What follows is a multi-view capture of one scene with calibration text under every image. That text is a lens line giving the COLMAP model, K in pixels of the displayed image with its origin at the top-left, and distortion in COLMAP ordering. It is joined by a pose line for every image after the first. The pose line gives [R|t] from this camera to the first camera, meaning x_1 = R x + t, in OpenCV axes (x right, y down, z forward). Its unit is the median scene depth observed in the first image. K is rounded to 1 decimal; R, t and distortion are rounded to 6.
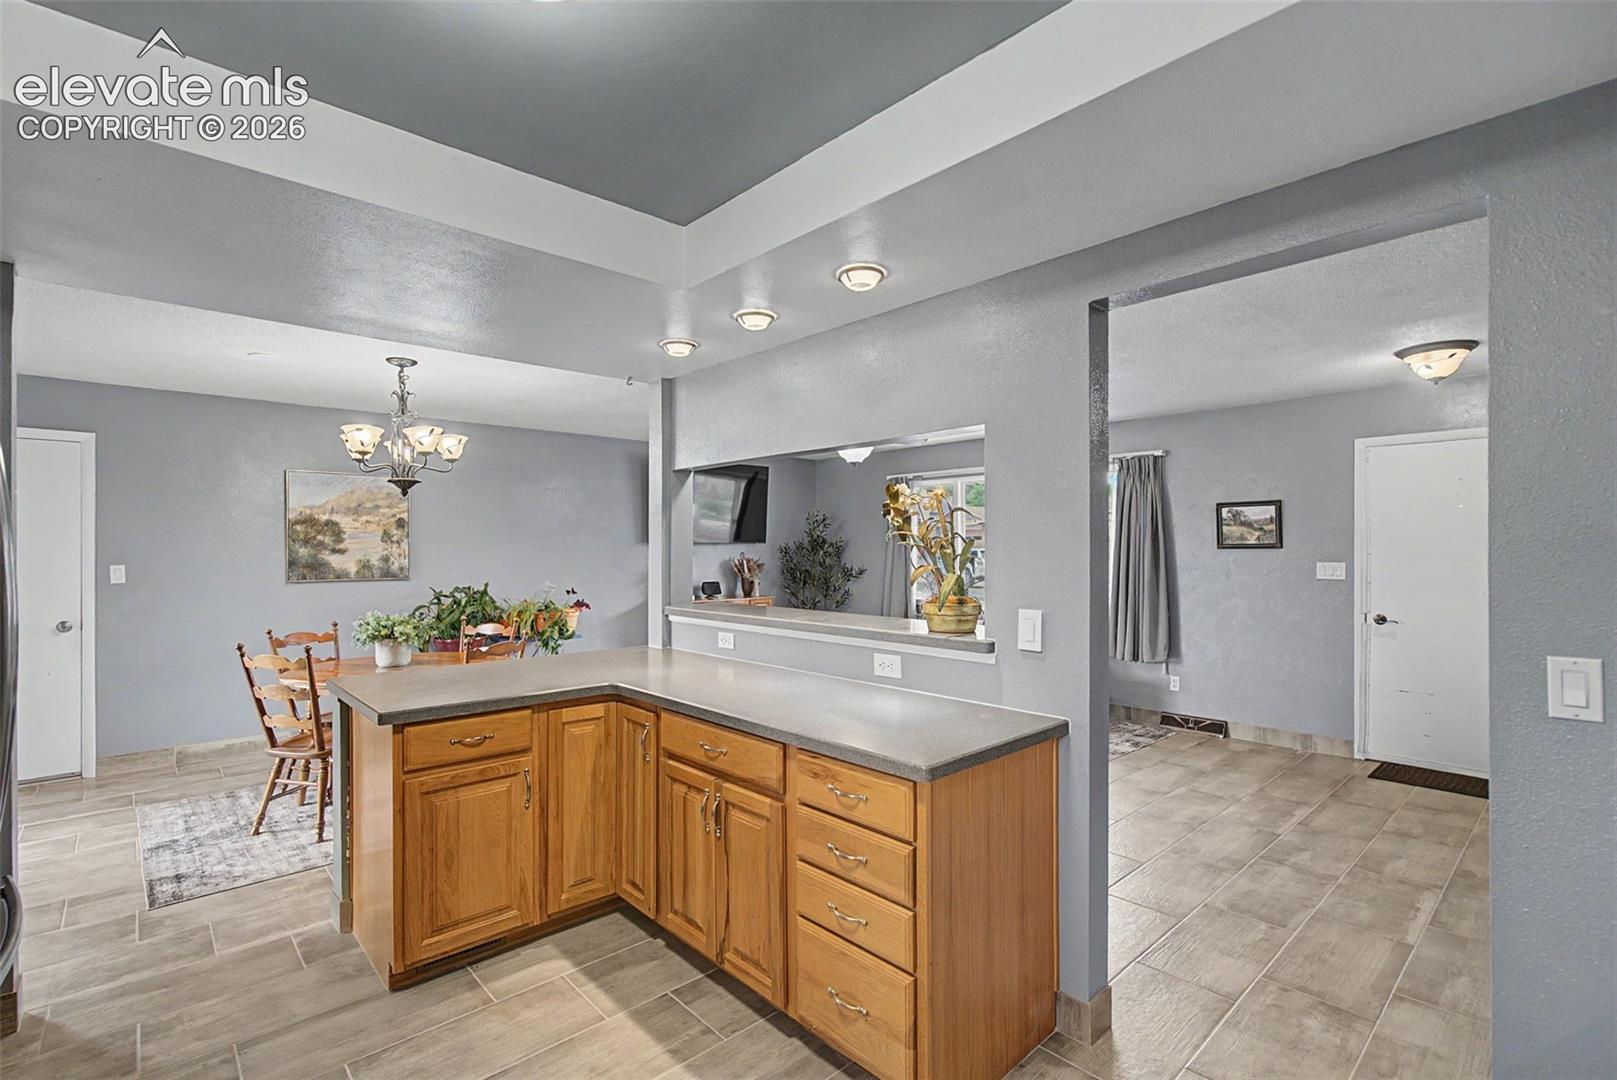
lens RADIAL K [[739.4, 0, 808.2], [0, 739.4, 556.6], [0, 0, 1]] dist [-0.001262, 0.001483]
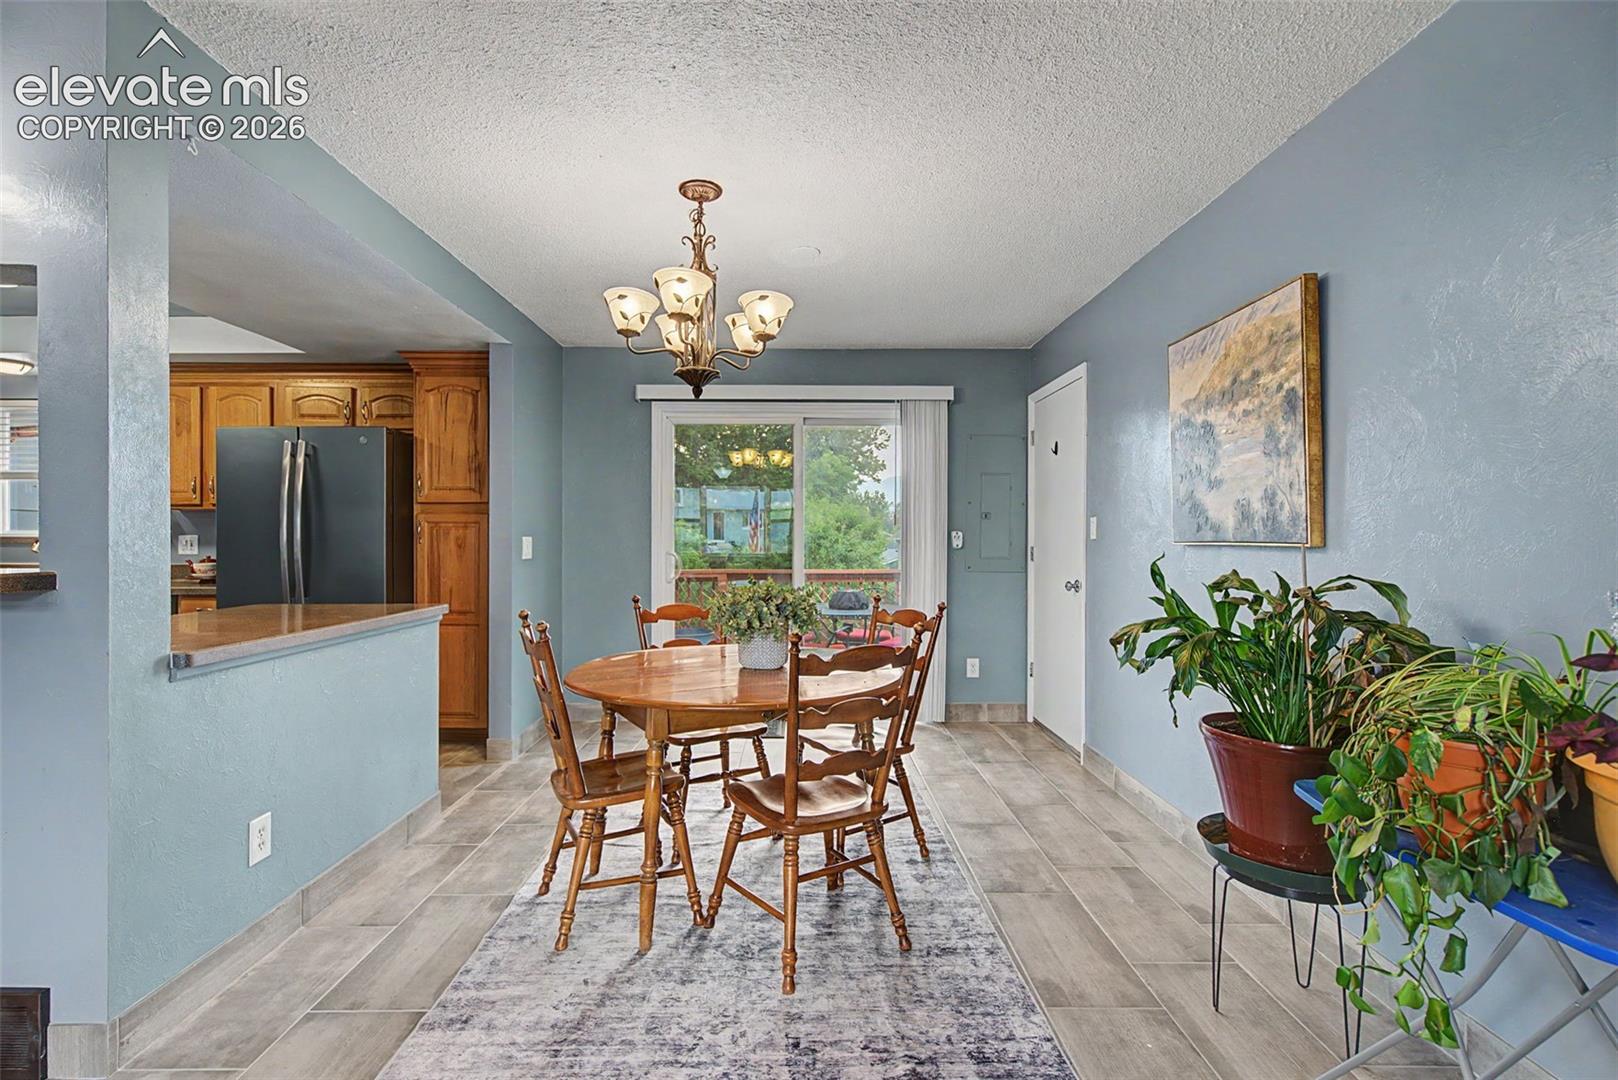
lens RADIAL K [[739.8, 0, 805.6], [0, 739.8, 534.9], [0, 0, 1]] dist [-0.001262, 0.001483]
pose [[-0.671221, -0.000774, -0.741257, -0.096267], [-0.009503, 0.999926, 0.007561, 0.025628], [0.741196, 0.012119, -0.671179, 1.148598]]
